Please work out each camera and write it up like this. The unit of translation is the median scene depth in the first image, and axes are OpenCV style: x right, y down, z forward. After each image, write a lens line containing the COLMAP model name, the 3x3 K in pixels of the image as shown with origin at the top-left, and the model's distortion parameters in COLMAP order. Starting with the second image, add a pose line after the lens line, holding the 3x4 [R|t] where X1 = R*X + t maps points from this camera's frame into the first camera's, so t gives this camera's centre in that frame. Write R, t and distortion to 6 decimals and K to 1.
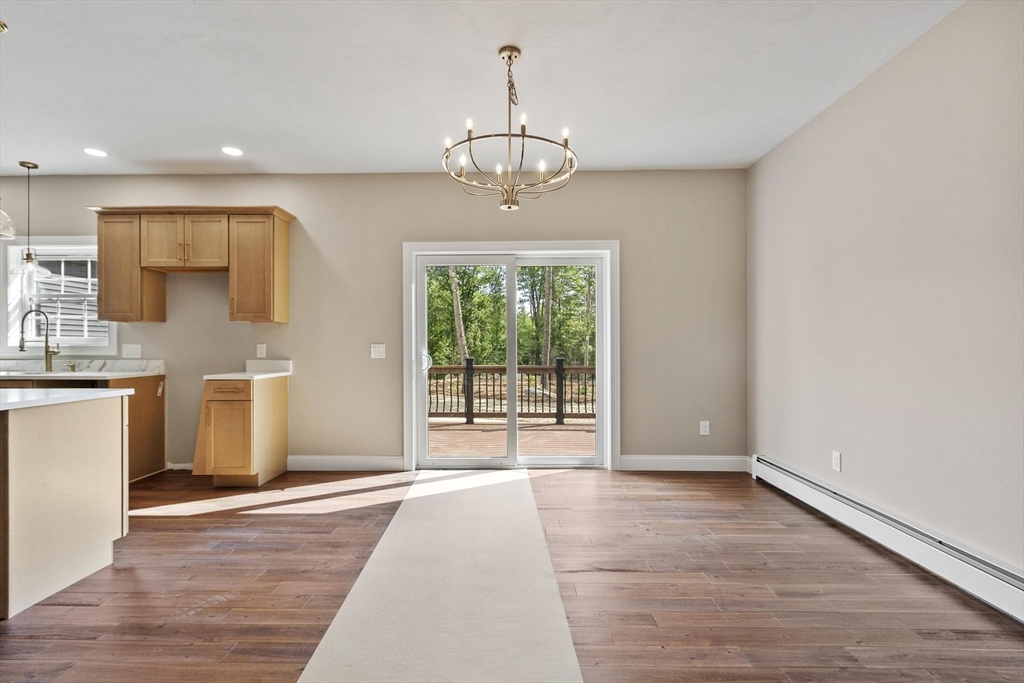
lens RADIAL K [[497.0, 0, 509.8], [0, 497.0, 345.1], [0, 0, 1]] dist [-0.000057, -0.000971]
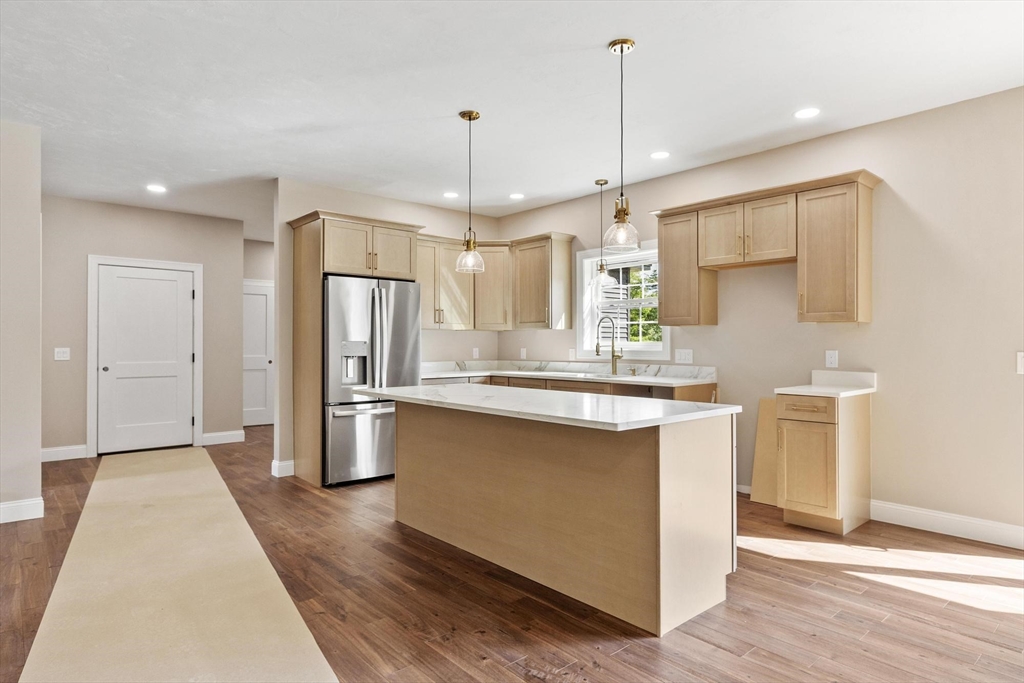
lens RADIAL K [[584.1, 0, 509.7], [0, 584.1, 340.3], [0, 0, 1]] dist [0.003173, 0.001512]
pose [[0.675491, -0.002955, -0.737362, -0.168953], [0.000026, 0.999992, -0.003984, -0.014692], [0.737368, 0.002672, 0.675486, -0.000346]]
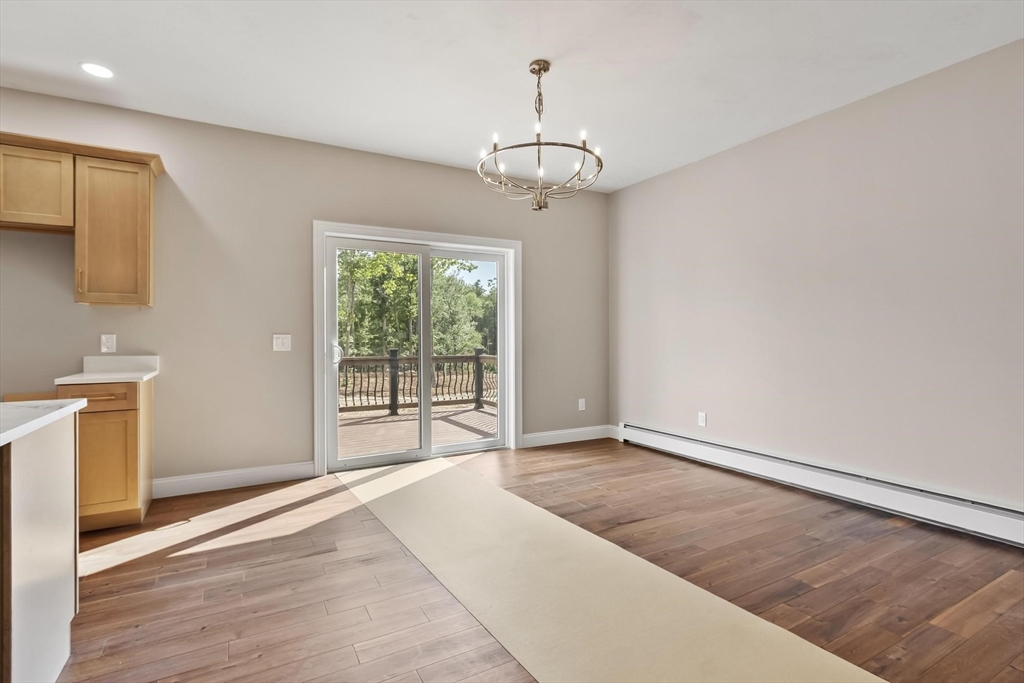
lens RADIAL K [[490.5, 0, 507.2], [0, 490.5, 334.0], [0, 0, 1]] dist [-0.000644, -0.000426]
pose [[0.863781, 0.001193, 0.503866, -0.368677], [0.000725, 0.999993, -0.003609, 0.000416], [-0.503867, 0.003483, 0.863774, 0.069053]]
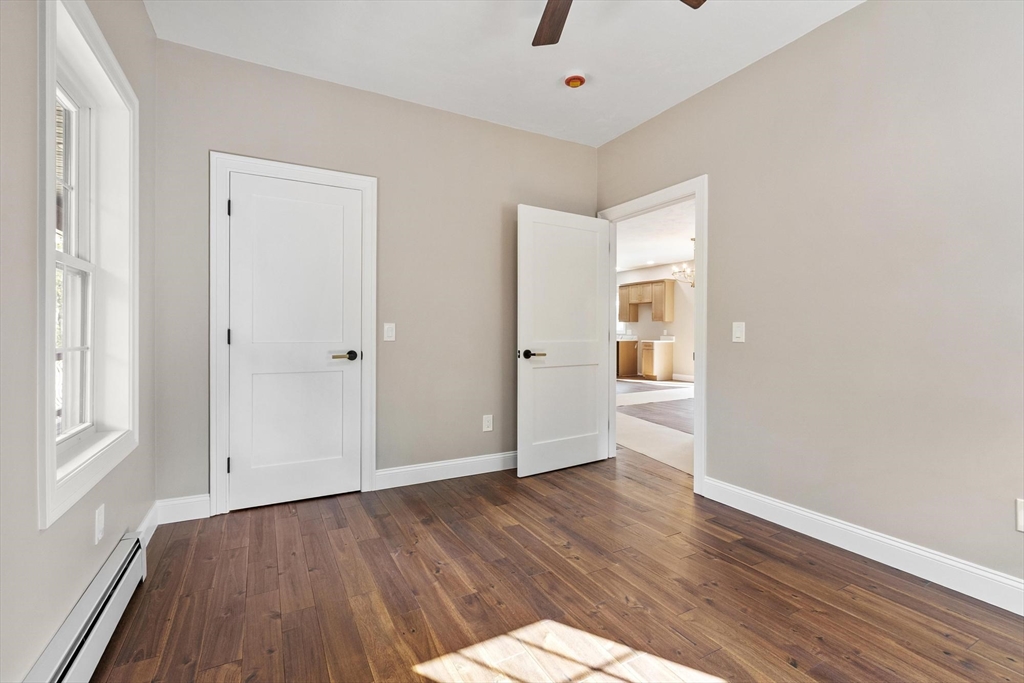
lens RADIAL K [[453.6, 0, 508.3], [0, 453.6, 336.4], [0, 0, 1]] dist [0.002949, 0.000341]
pose [[0.489866, 0.011451, -0.871723, 1.208567], [-0.005998, 0.999934, 0.009764, 0.014669], [0.871777, 0.000445, 0.489902, -0.906912]]
